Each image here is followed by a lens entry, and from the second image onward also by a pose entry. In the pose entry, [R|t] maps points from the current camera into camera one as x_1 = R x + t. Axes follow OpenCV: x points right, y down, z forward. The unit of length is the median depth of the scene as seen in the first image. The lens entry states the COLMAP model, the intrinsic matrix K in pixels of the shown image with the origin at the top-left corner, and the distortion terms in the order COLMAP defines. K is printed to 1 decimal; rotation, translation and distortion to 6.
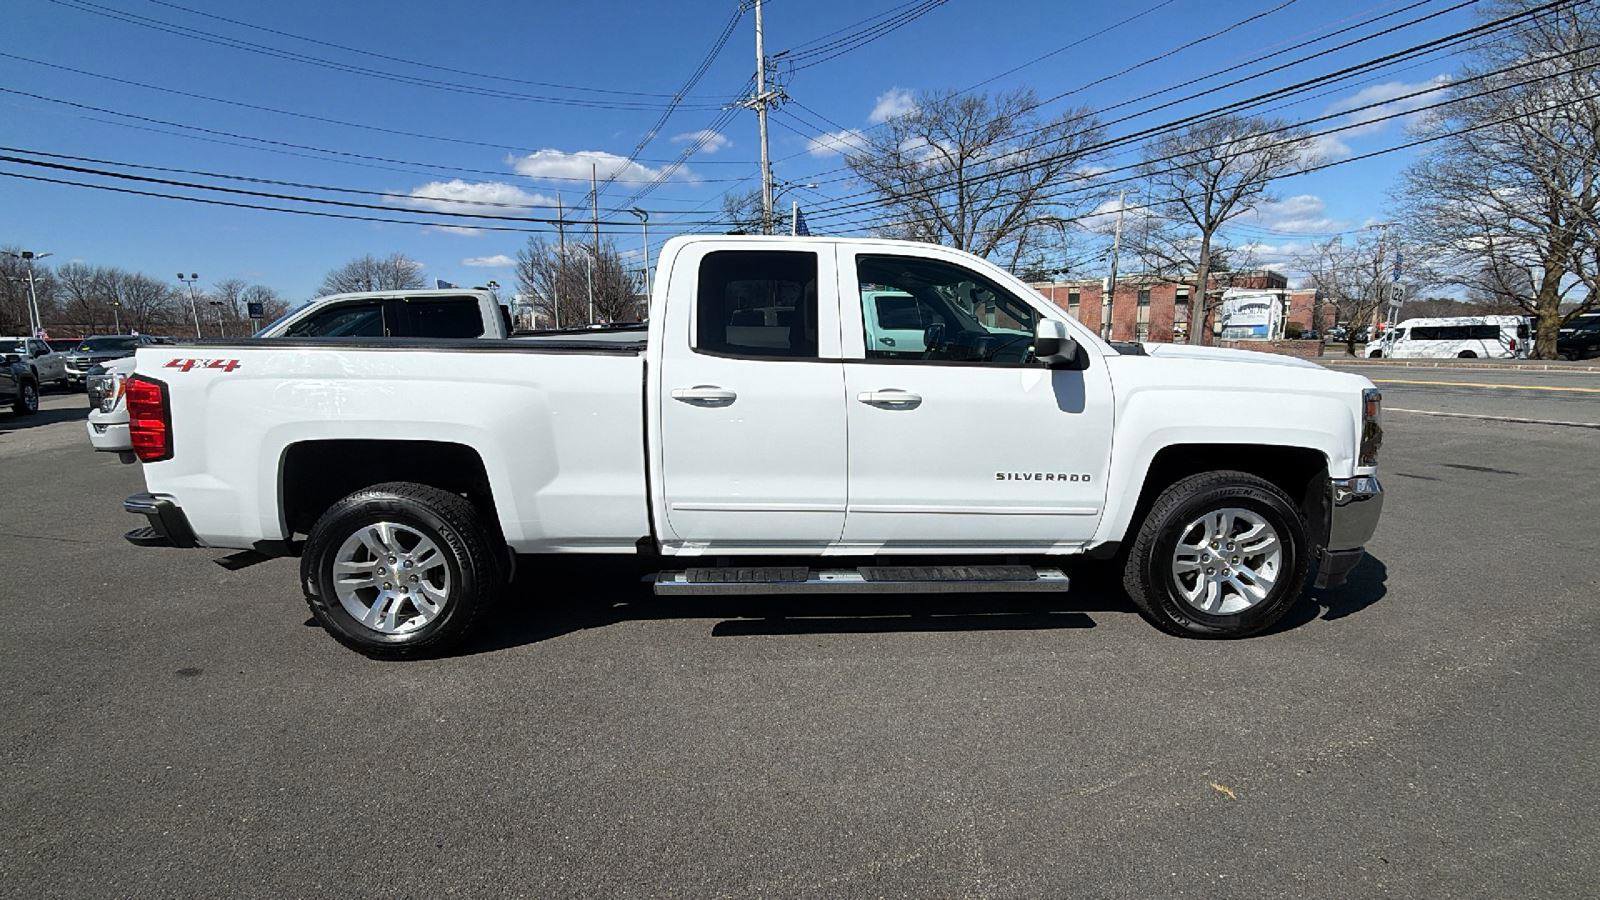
lens RADIAL K [[728.7, 0, 801.7], [0, 728.7, 449.6], [0, 0, 1]] dist [0.000366, -0.000884]
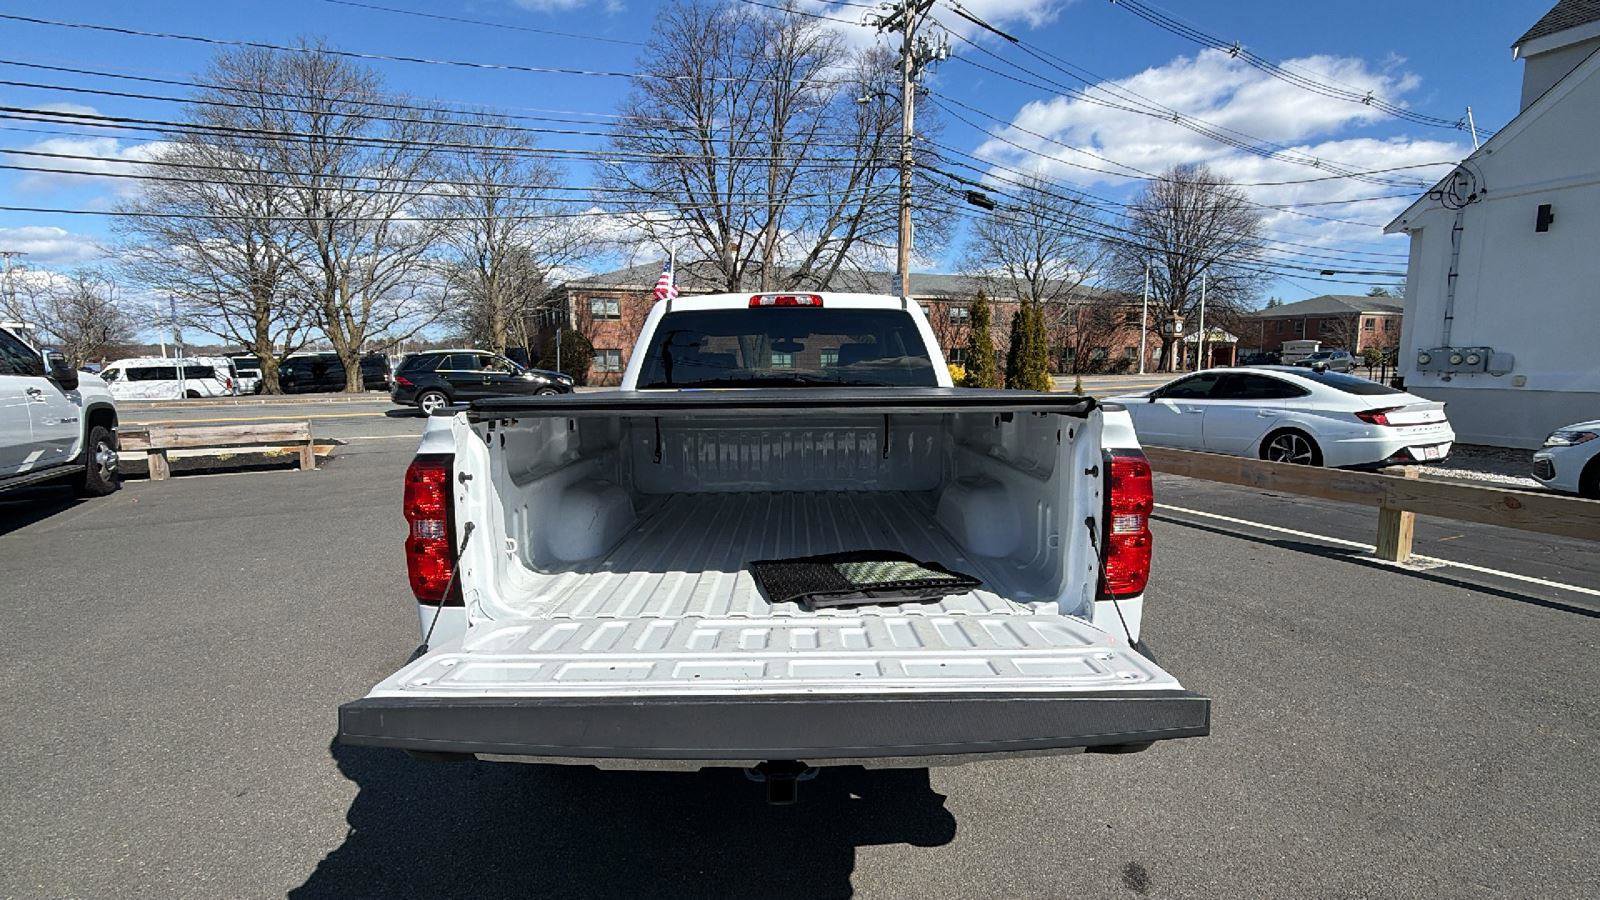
lens RADIAL K [[728.7, 0, 801.7], [0, 728.7, 449.6], [0, 0, 1]] dist [0.000366, -0.000884]
pose [[0.028064, -0.113189, 0.993177, -0.115827], [0.166620, 0.980198, 0.107001, -0.016797], [-0.985622, 0.162480, 0.046367, 0.096565]]
